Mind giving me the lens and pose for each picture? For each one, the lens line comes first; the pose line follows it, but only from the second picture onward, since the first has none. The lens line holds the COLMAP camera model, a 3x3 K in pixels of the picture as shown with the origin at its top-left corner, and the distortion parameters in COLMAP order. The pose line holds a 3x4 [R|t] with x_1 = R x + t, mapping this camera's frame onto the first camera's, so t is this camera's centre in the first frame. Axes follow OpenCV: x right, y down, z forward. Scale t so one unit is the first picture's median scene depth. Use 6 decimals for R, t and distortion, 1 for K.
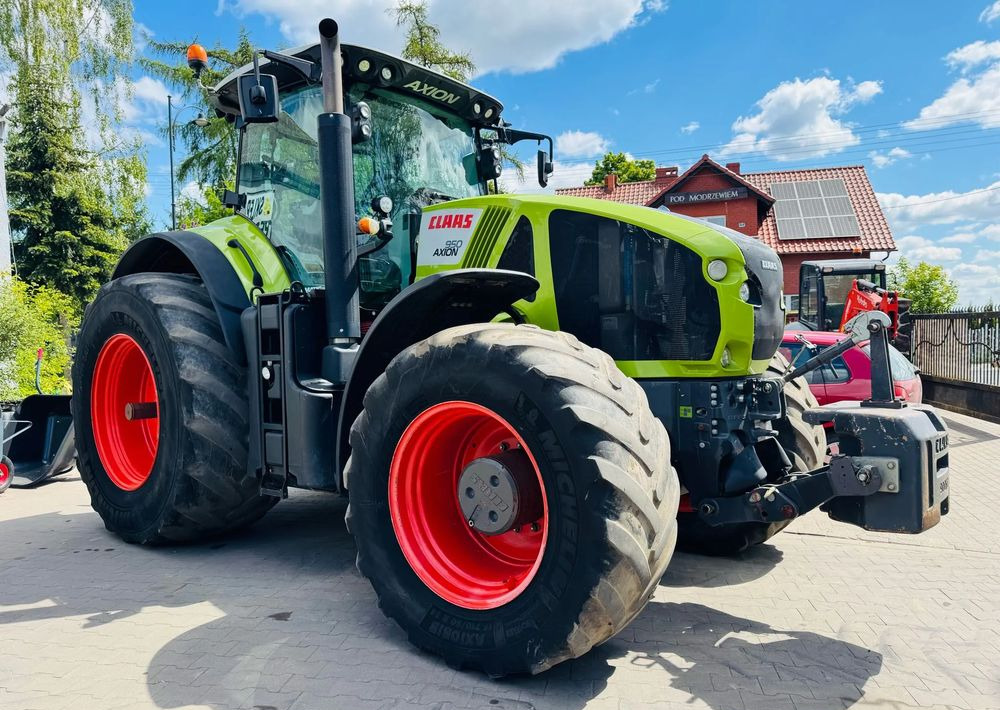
lens RADIAL K [[740.5, 0, 495.2], [0, 740.5, 364.7], [0, 0, 1]] dist [0.041903, -0.050590]
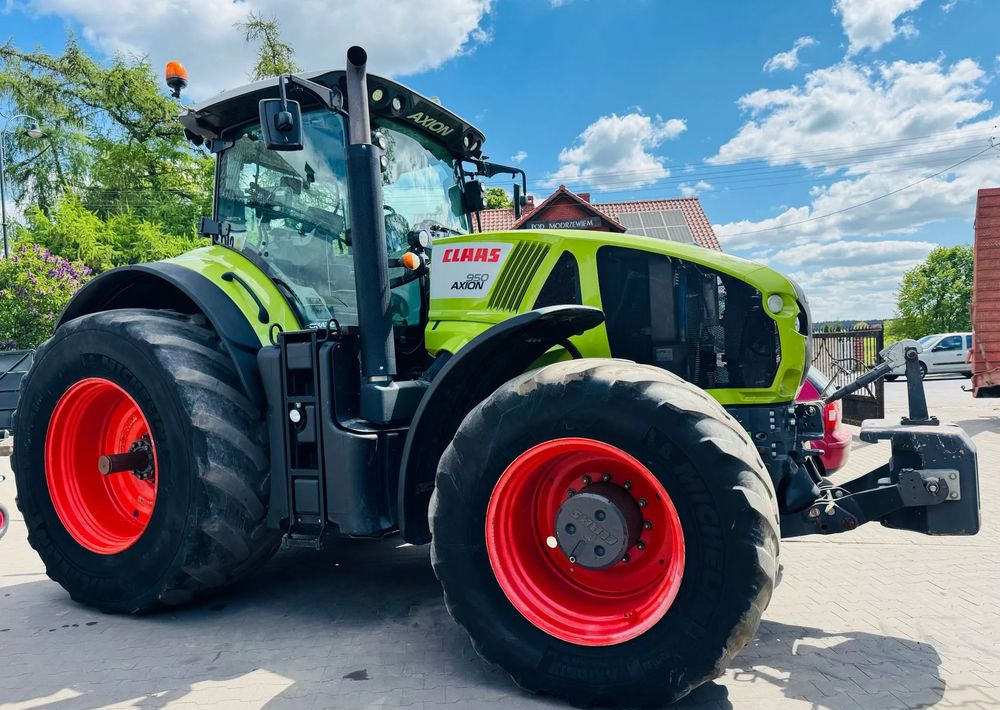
lens RADIAL K [[740.5, 0, 495.2], [0, 740.5, 364.7], [0, 0, 1]] dist [0.041903, -0.050590]
pose [[0.973962, -0.028314, 0.224935, -0.274029], [0.034765, 0.999089, -0.024766, -0.021233], [-0.224029, 0.031941, 0.974059, 0.029221]]
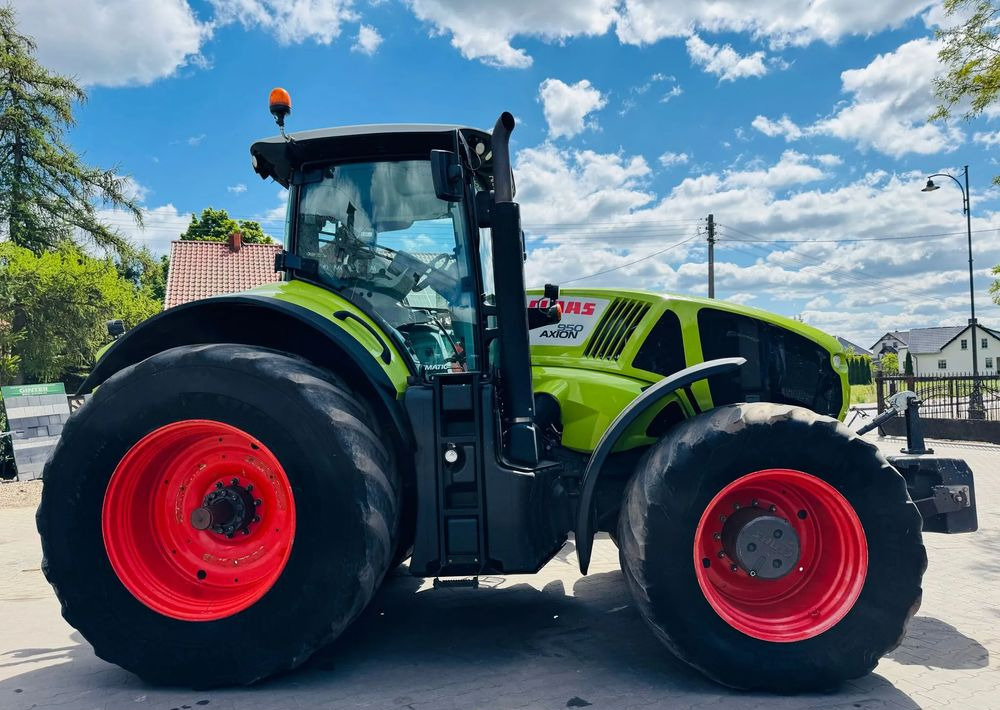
lens RADIAL K [[743.7, 0, 500.0], [0, 743.7, 355.0], [0, 0, 1]] dist [0.051283, -0.067292]
pose [[0.806018, 0.019493, 0.591570, -0.833348], [0.036857, 0.995865, -0.083033, -0.036916], [-0.590743, 0.088730, 0.801967, 0.191021]]
